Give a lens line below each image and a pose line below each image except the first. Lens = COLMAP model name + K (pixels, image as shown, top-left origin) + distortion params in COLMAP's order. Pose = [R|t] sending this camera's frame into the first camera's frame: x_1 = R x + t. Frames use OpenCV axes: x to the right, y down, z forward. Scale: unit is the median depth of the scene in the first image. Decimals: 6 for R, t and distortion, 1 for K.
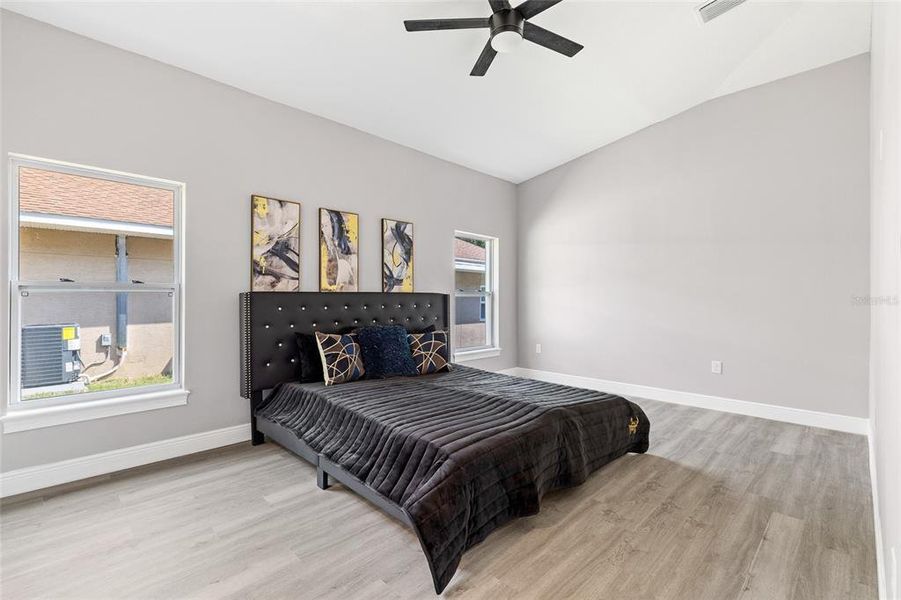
lens RADIAL K [[410.0, 0, 450.5], [0, 410.0, 300.0], [0, 0, 1]] dist [-0.001304, -0.000284]
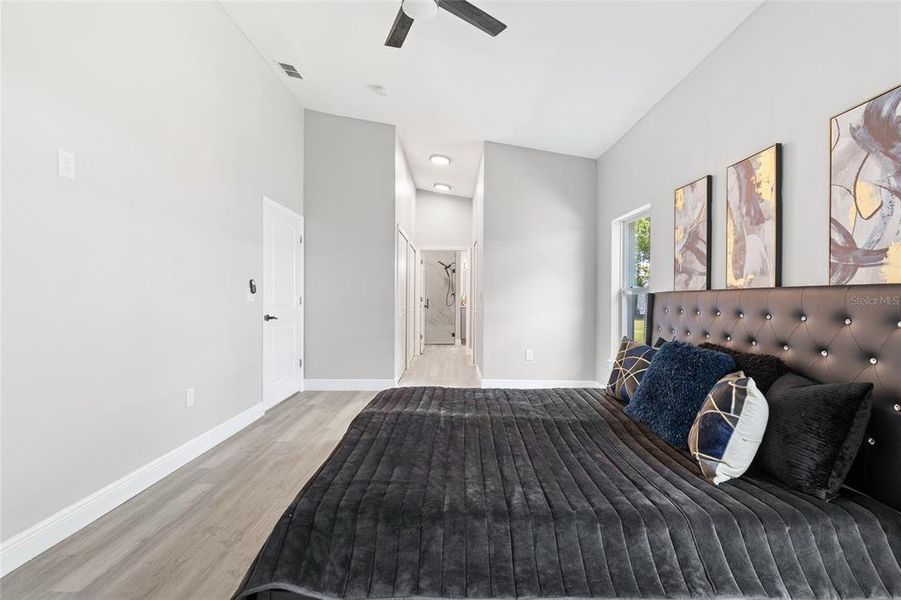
lens RADIAL K [[410.0, 0, 450.5], [0, 410.0, 300.0], [0, 0, 1]] dist [-0.001304, -0.000284]
pose [[-0.711260, -0.000430, -0.702929, 0.479376], [-0.009735, 0.999910, 0.009238, -0.004388], [0.702862, 0.013414, -0.711200, 1.132080]]
